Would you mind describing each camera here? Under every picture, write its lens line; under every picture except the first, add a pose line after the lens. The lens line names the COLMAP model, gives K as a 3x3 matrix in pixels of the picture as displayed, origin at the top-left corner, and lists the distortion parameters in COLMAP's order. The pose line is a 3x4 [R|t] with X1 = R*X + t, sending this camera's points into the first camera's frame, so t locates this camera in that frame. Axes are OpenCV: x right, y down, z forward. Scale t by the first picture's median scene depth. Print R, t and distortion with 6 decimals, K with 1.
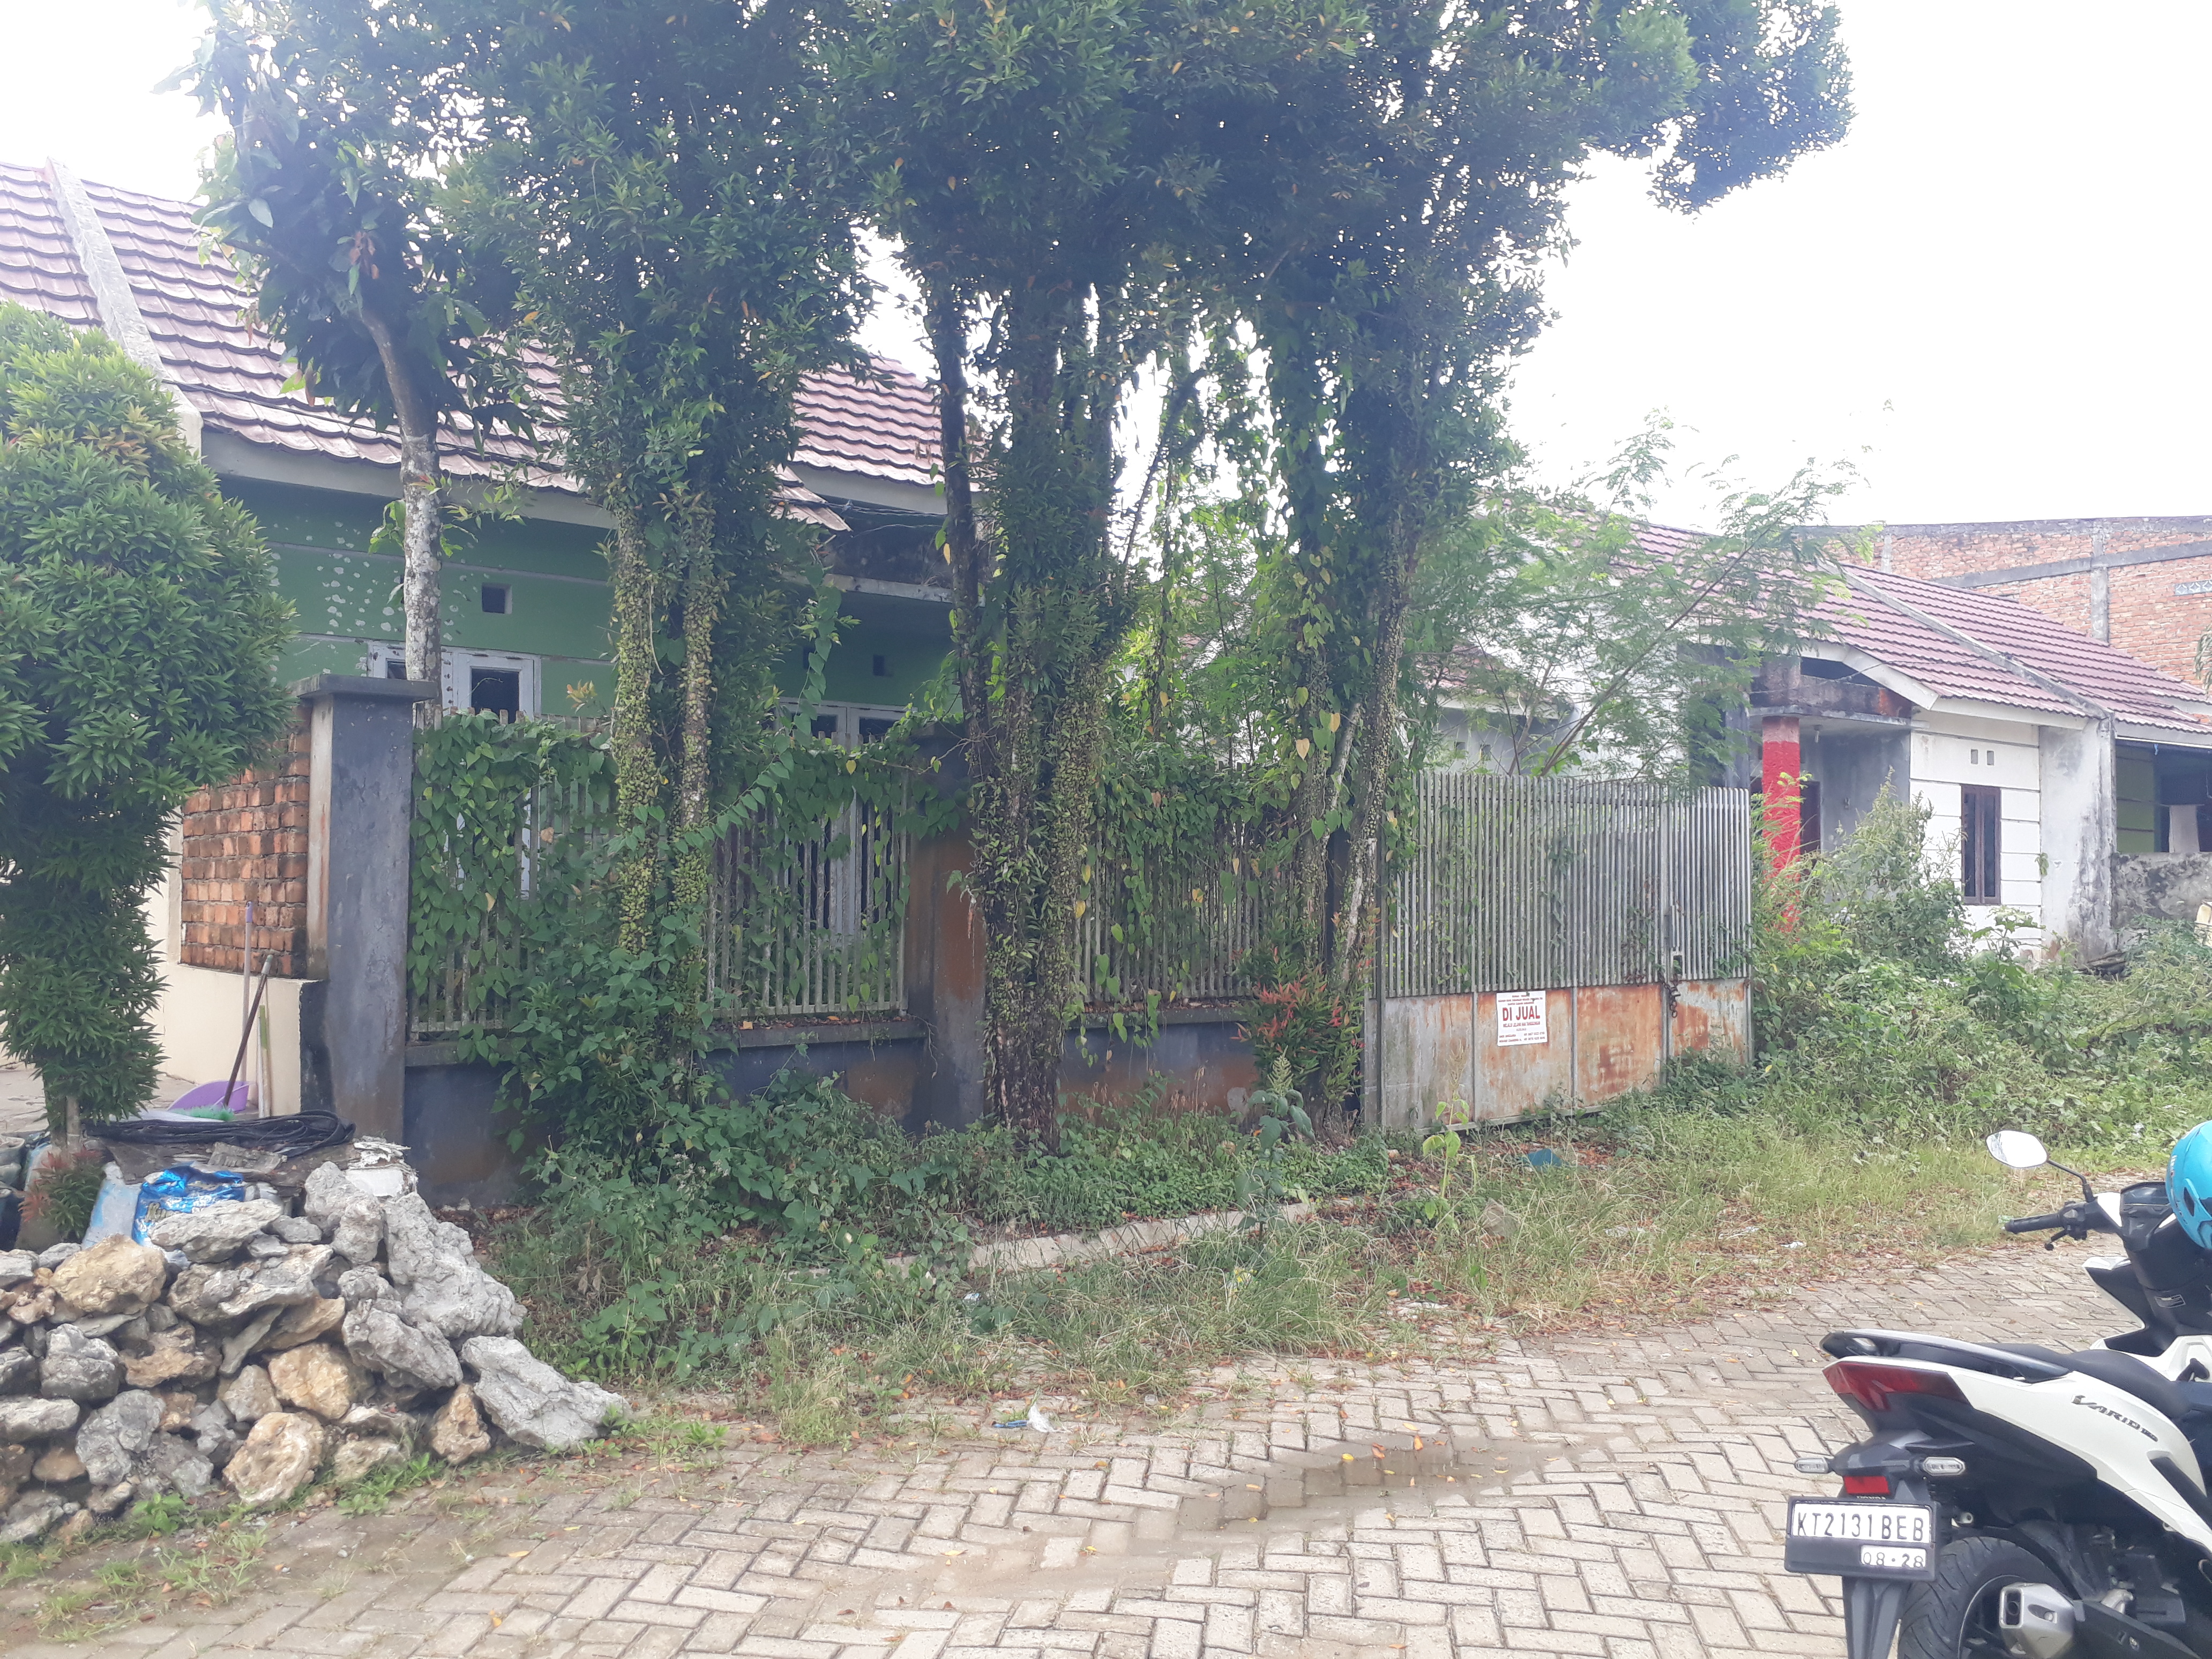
lens RADIAL K [[1773.4, 0, 1139.3], [0, 1773.4, 822.2], [0, 0, 1]] dist [0.003285, 0.001469]
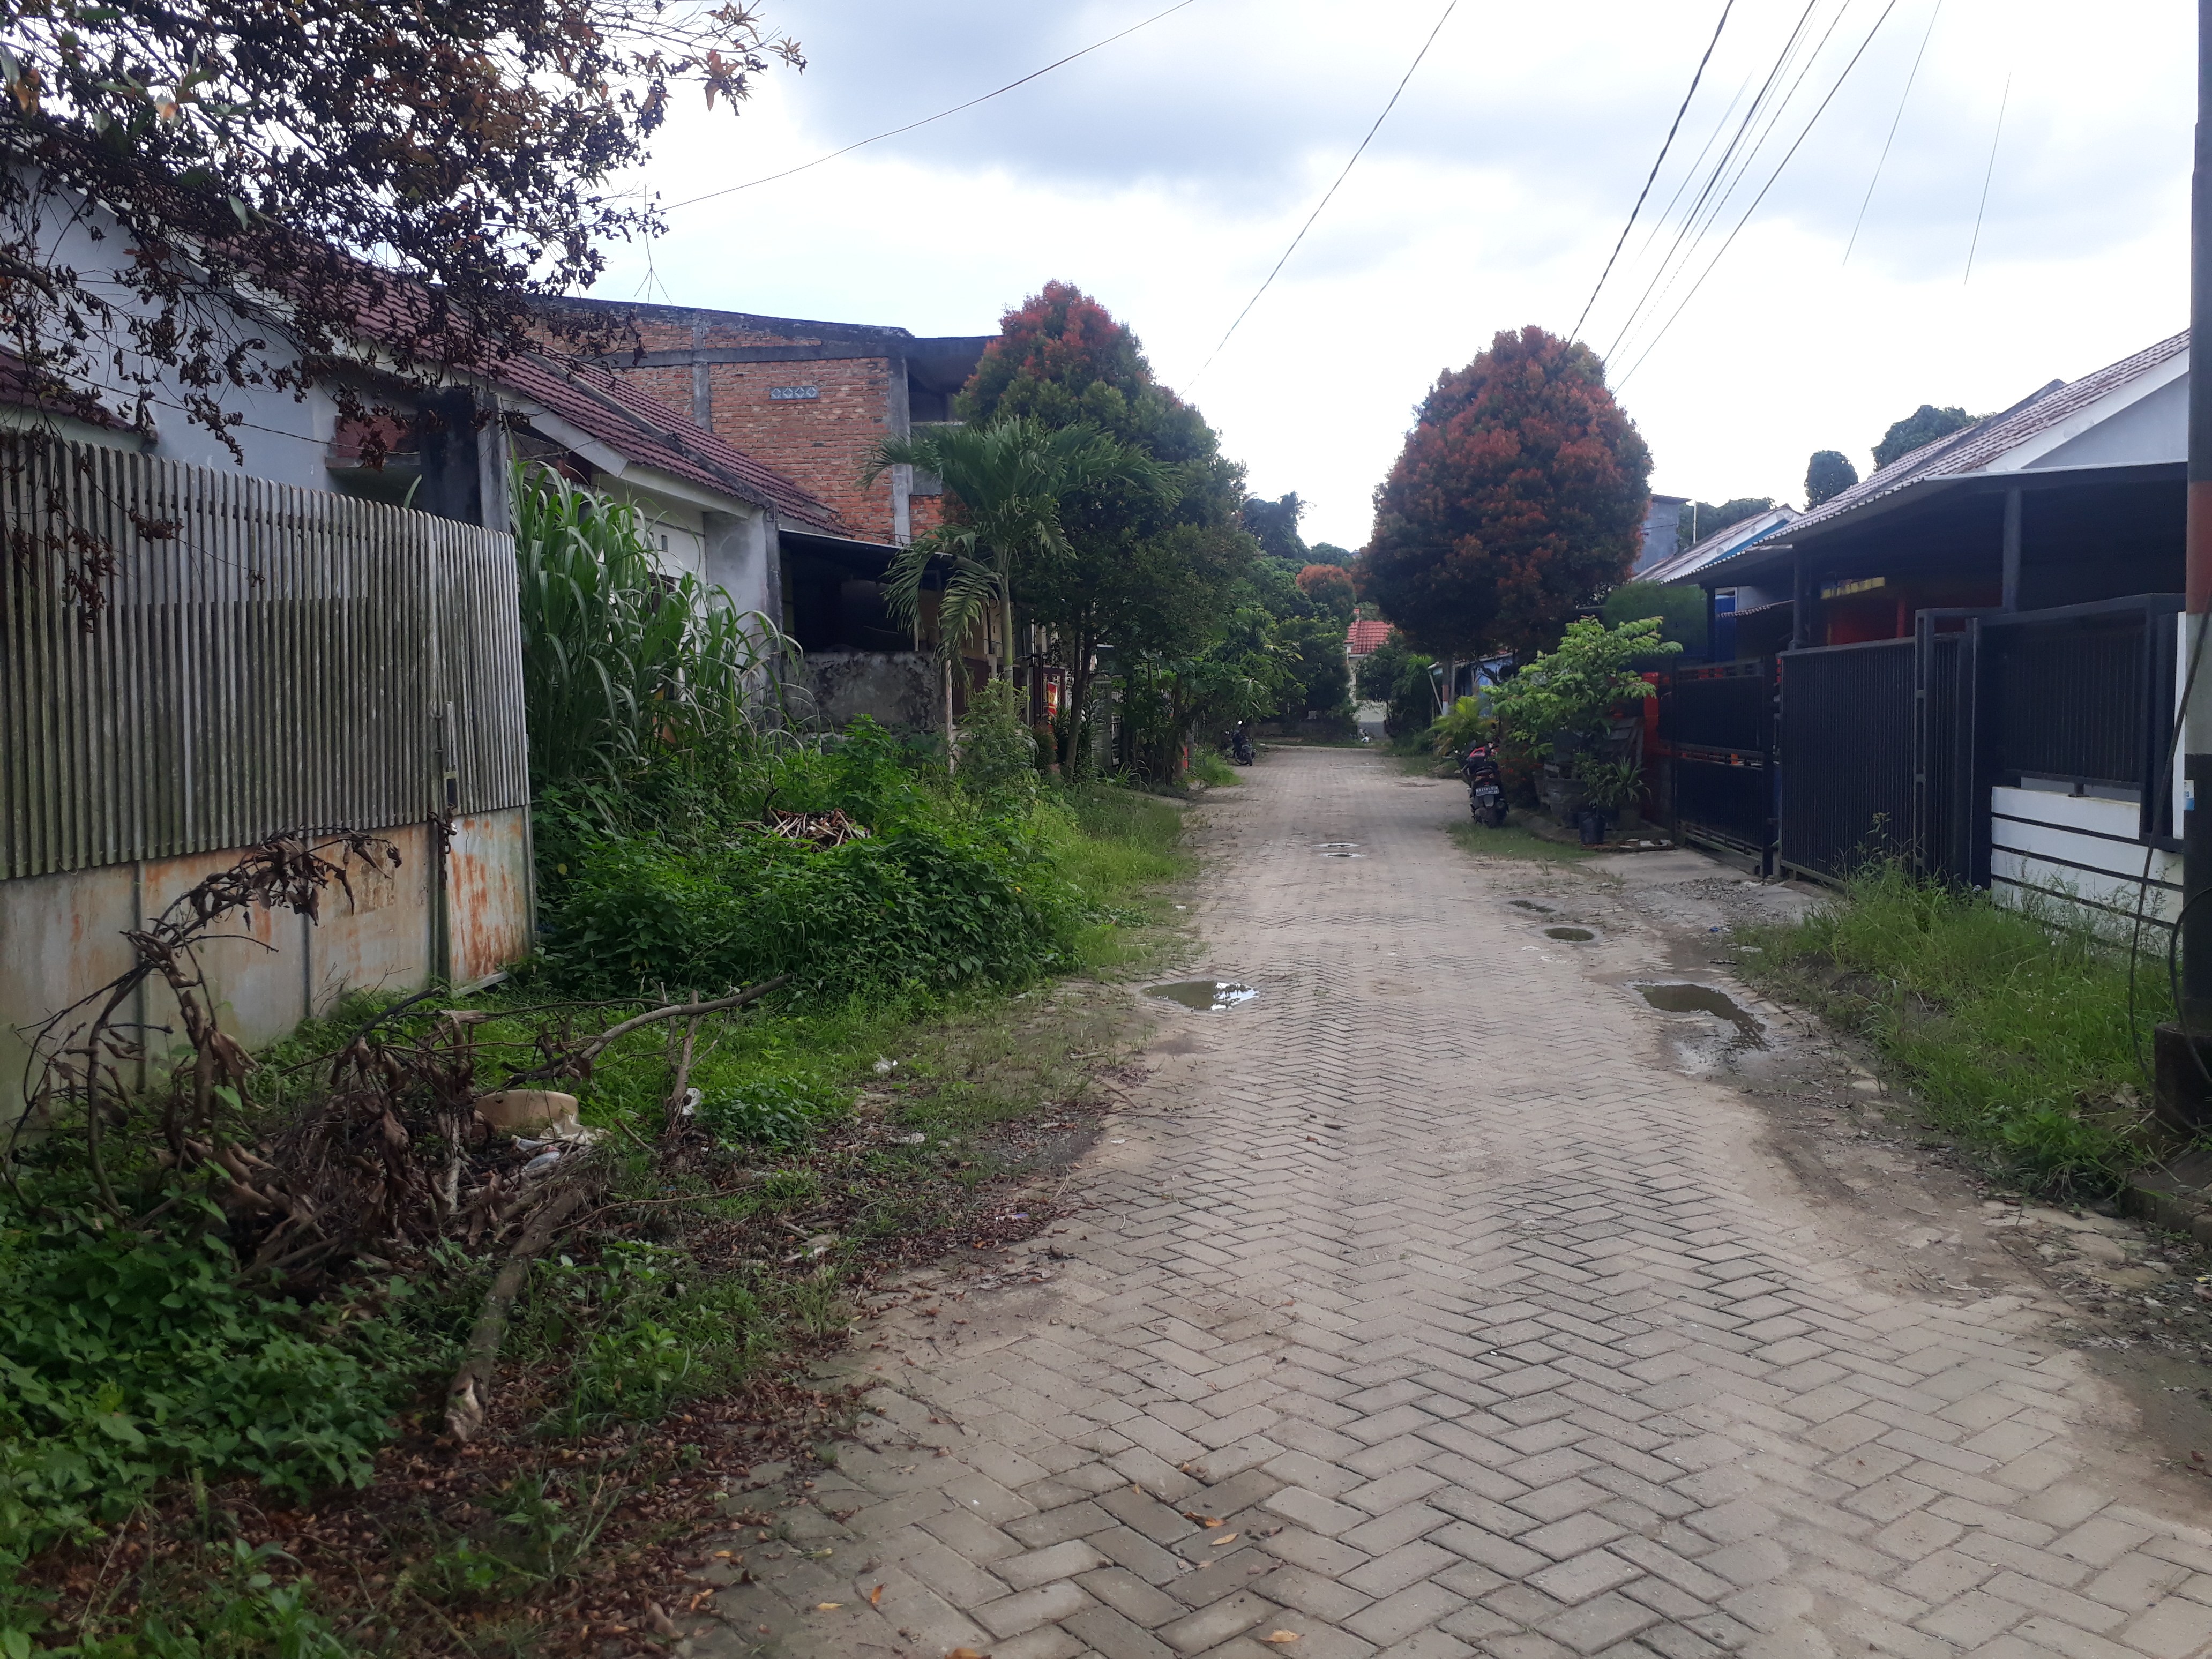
lens RADIAL K [[1775.5, 0, 1106.0], [0, 1775.5, 829.5], [0, 0, 1]] dist [0.116515, -0.324188]
pose [[0.714566, -0.070146, 0.696042, 0.018377], [-0.000017, 0.994958, 0.100288, 0.035880], [-0.699568, -0.071674, 0.710962, 0.460438]]
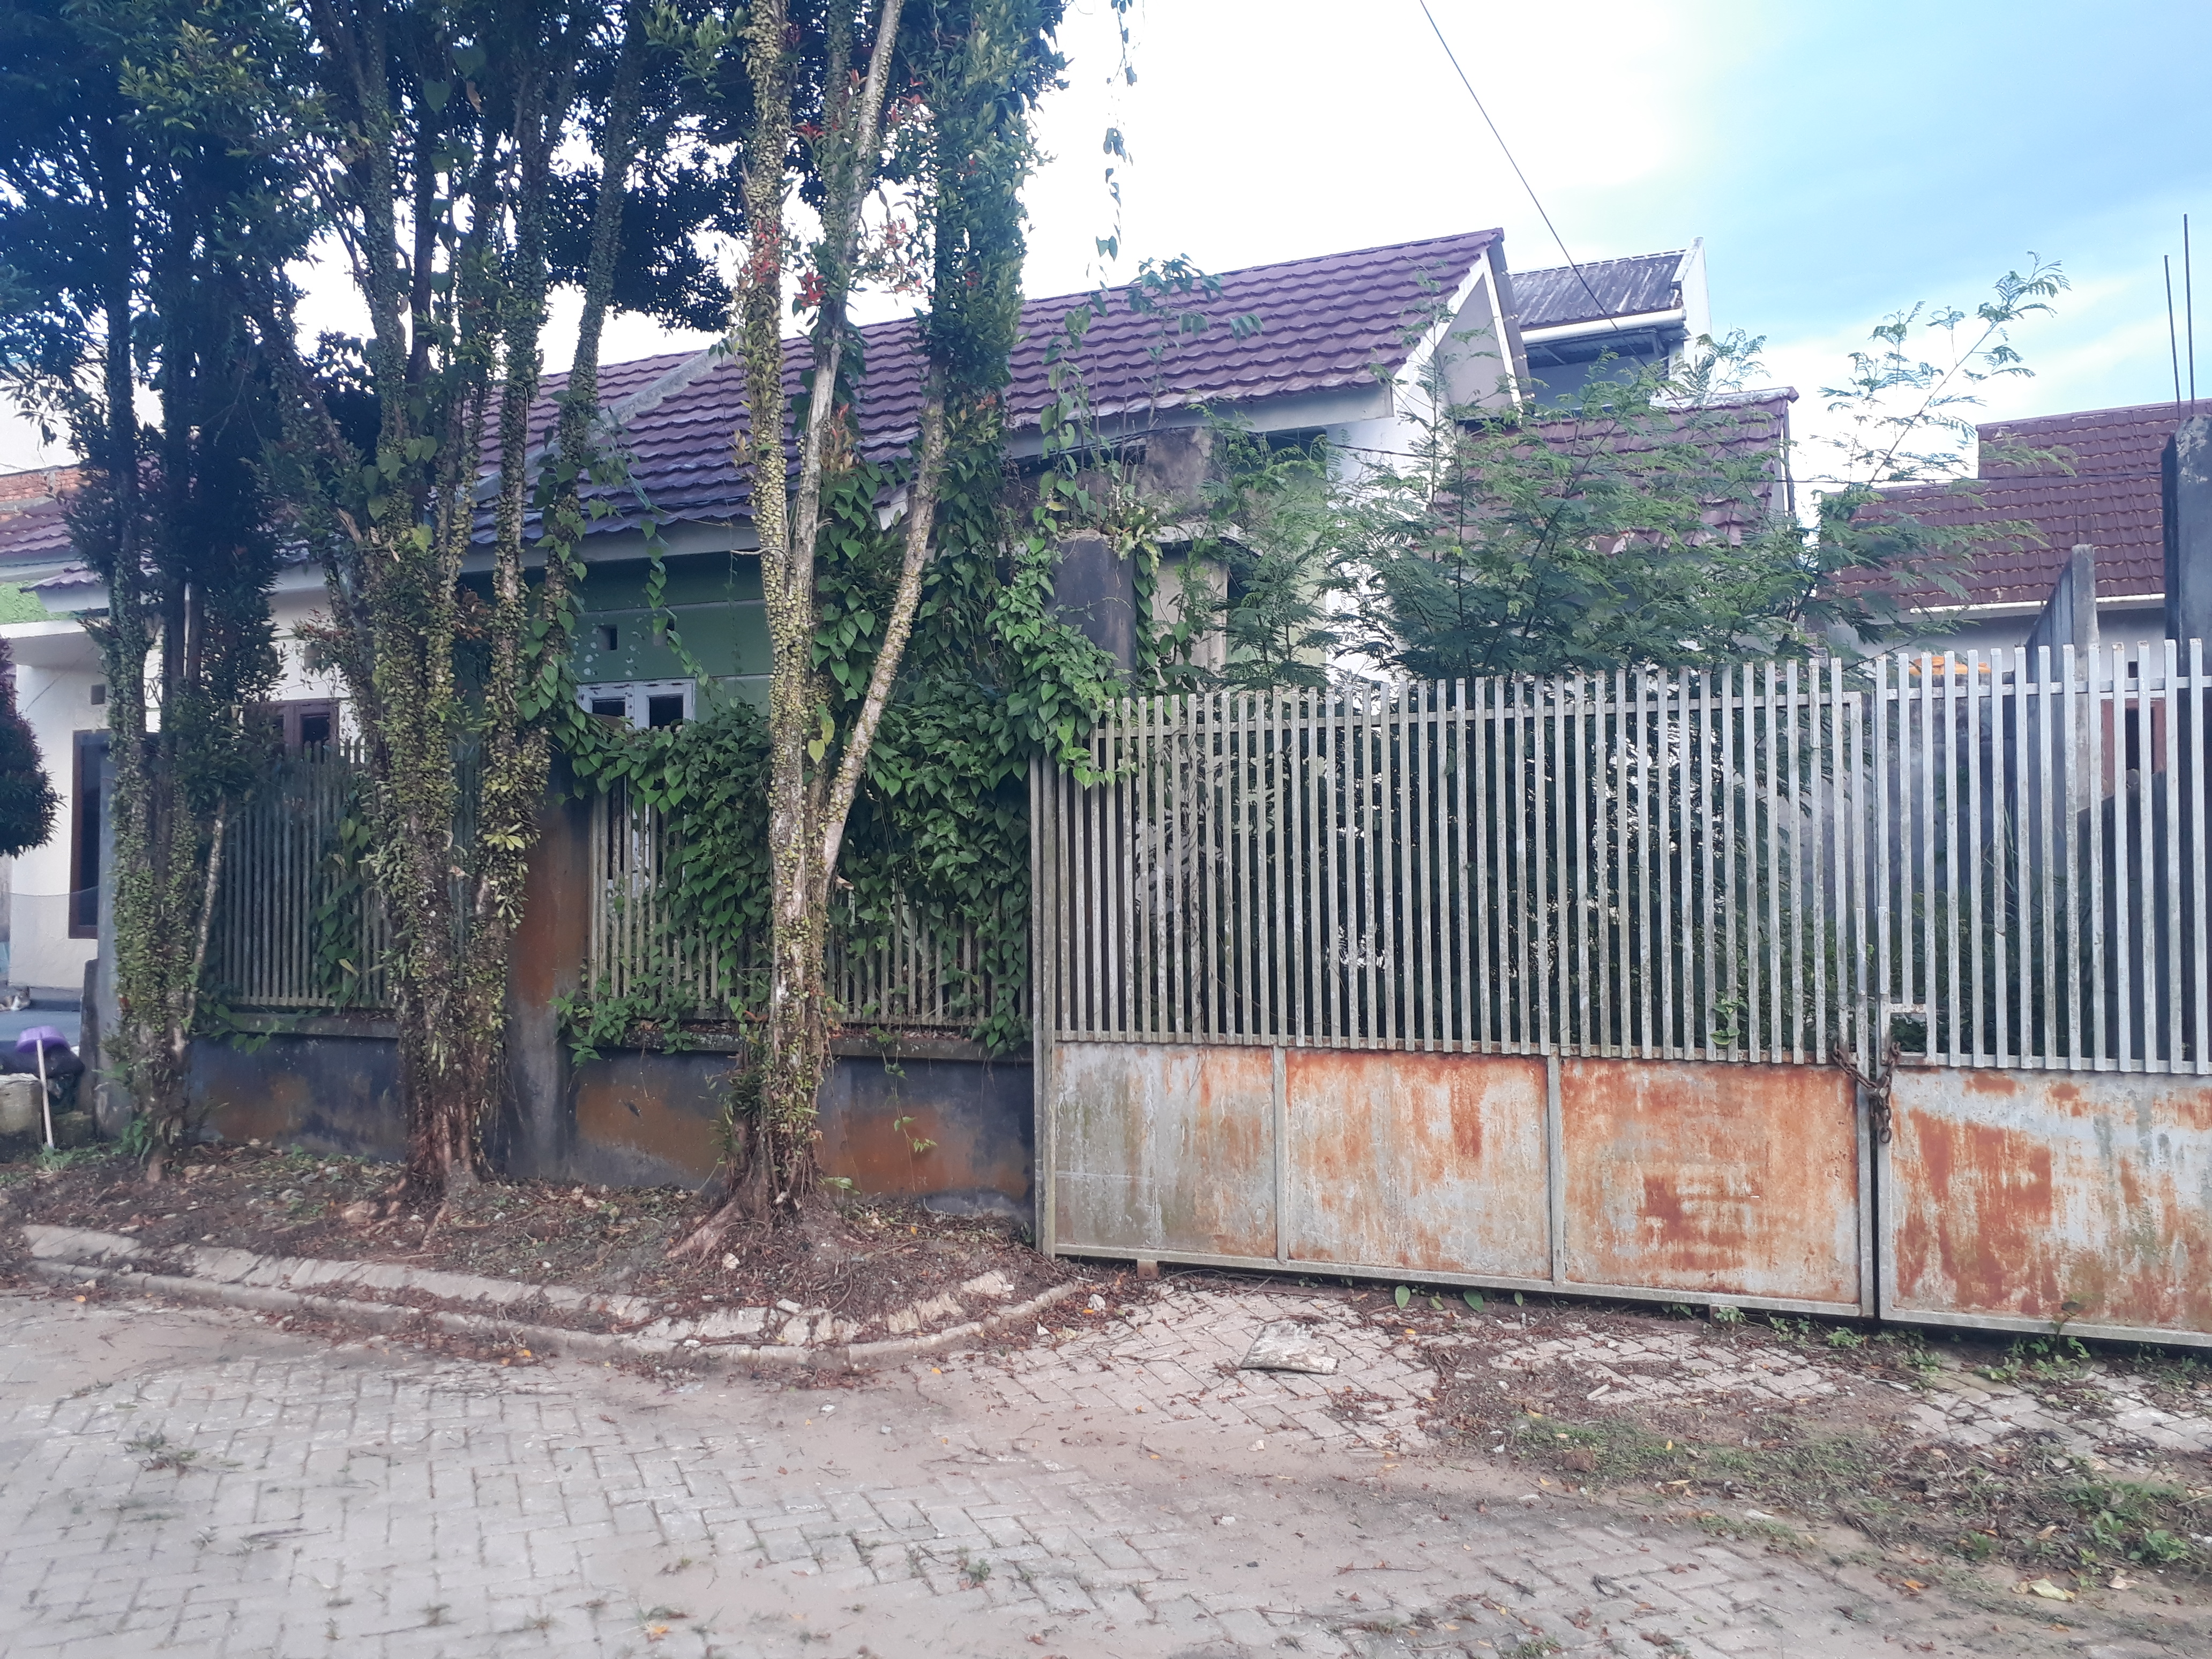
lens RADIAL K [[1775.5, 0, 1106.0], [0, 1775.5, 829.5], [0, 0, 1]] dist [0.116515, -0.324188]
pose [[0.440842, -0.021028, -0.897338, 0.822950], [0.052135, 0.998638, 0.002211, 0.019232], [0.896069, -0.047757, 0.441338, 0.783111]]
